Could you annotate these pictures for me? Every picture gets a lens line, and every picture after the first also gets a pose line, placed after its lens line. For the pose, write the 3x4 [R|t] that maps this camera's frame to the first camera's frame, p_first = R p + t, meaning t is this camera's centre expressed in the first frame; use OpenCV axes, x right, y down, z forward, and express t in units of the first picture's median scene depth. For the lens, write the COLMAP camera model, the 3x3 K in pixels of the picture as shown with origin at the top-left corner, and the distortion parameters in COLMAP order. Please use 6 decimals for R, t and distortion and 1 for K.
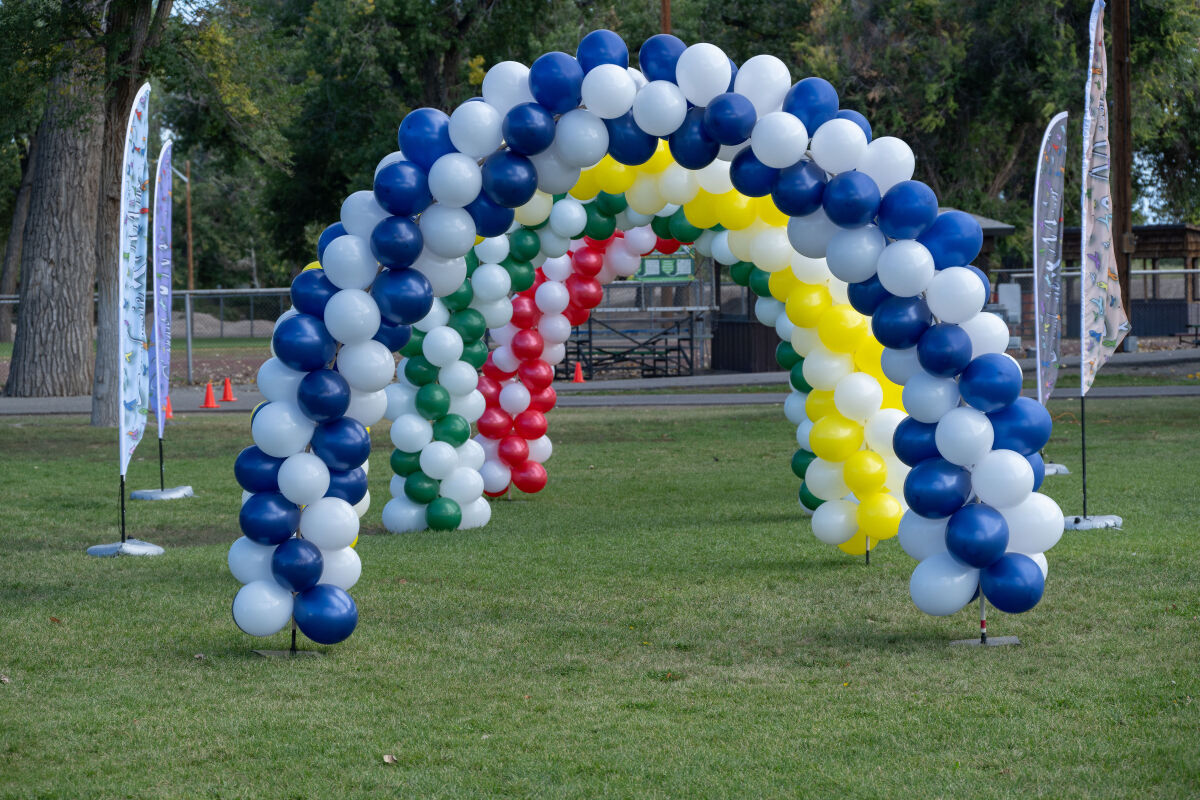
lens RADIAL K [[3506.9, 0, 600.0], [0, 3506.9, 400.0], [0, 0, 1]] dist [-0.300326, 0.926870]
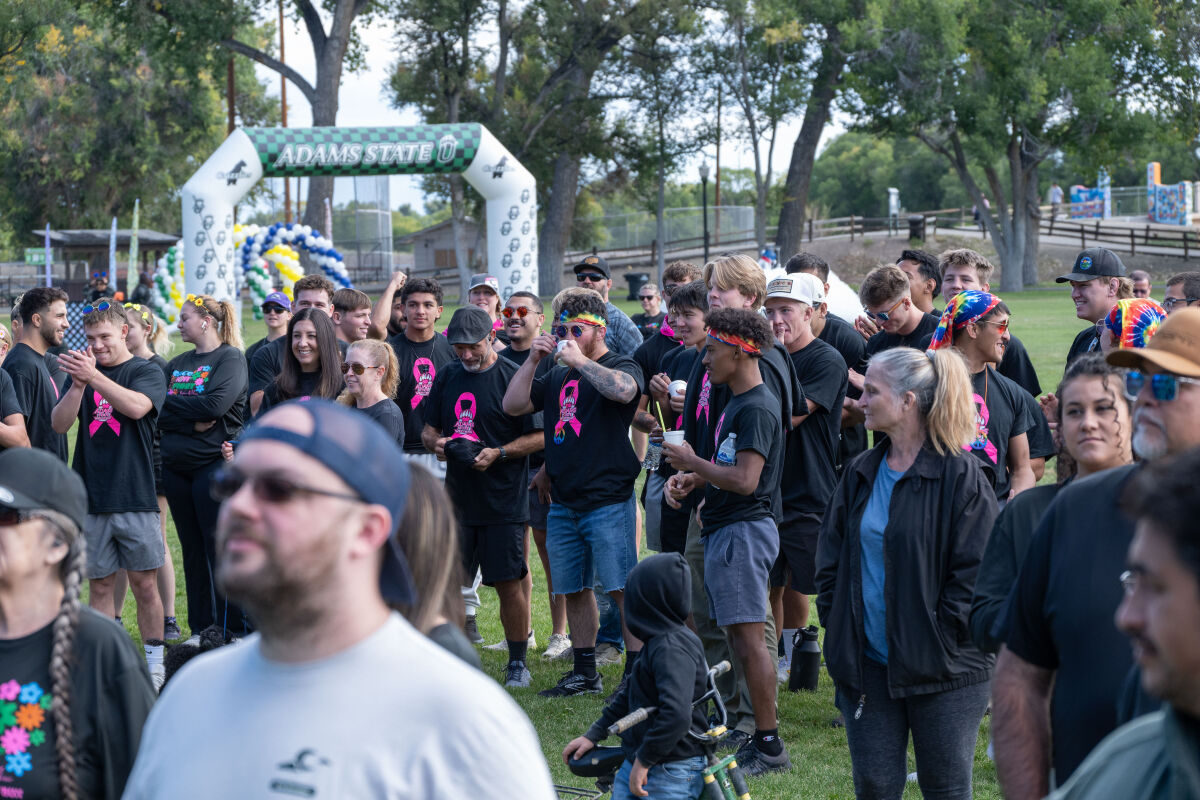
lens RADIAL K [[3545.4, 0, 600.0], [0, 3545.4, 400.0], [0, 0, 1]] dist [-0.160155, -1.703363]
pose [[0.947086, -0.011837, 0.320760, -1.382204], [0.010214, 0.999925, 0.006744, 0.156328], [-0.320816, -0.003111, 0.947136, -4.744219]]
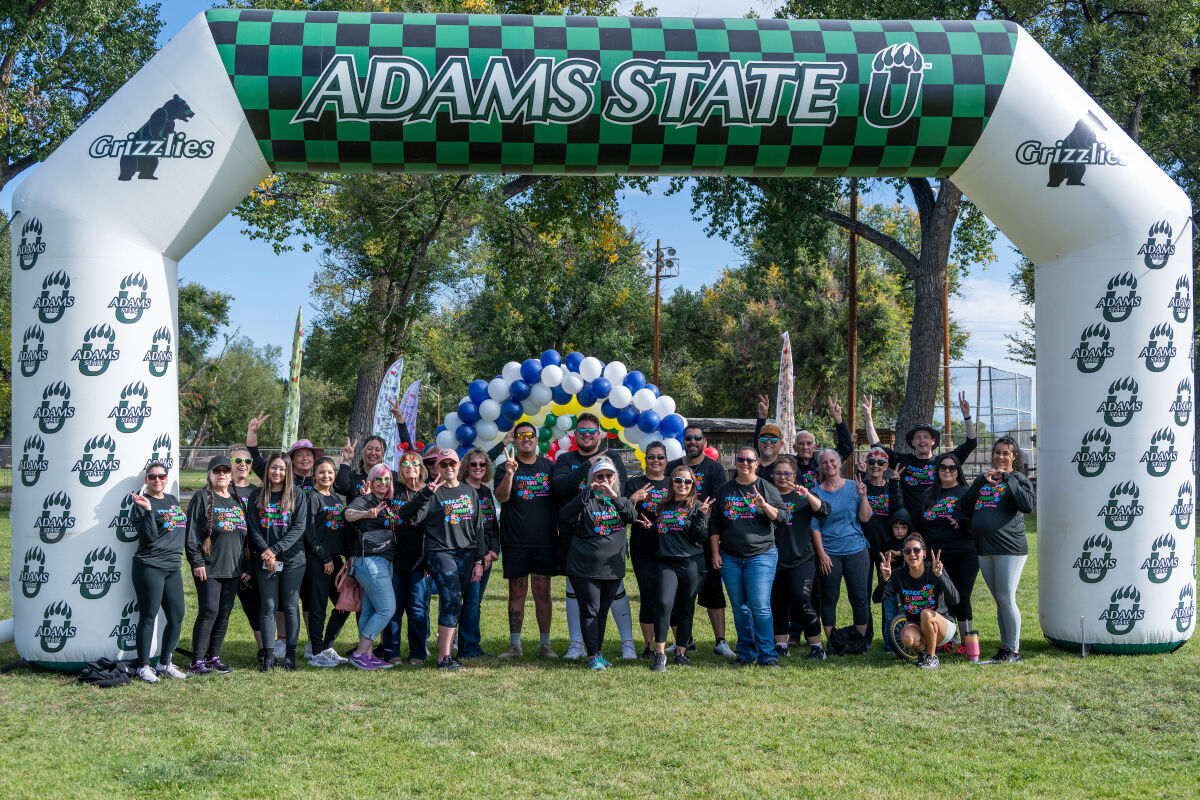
lens RADIAL K [[1655.6, 0, 617.0], [0, 1655.6, 405.3], [0, 0, 1]] dist [-0.040543, -0.002603]
pose [[0.999569, 0.025895, -0.013795, 0.064175], [-0.026667, 0.997897, -0.059078, 0.001598], [0.012236, 0.059420, 0.998158, -0.172628]]
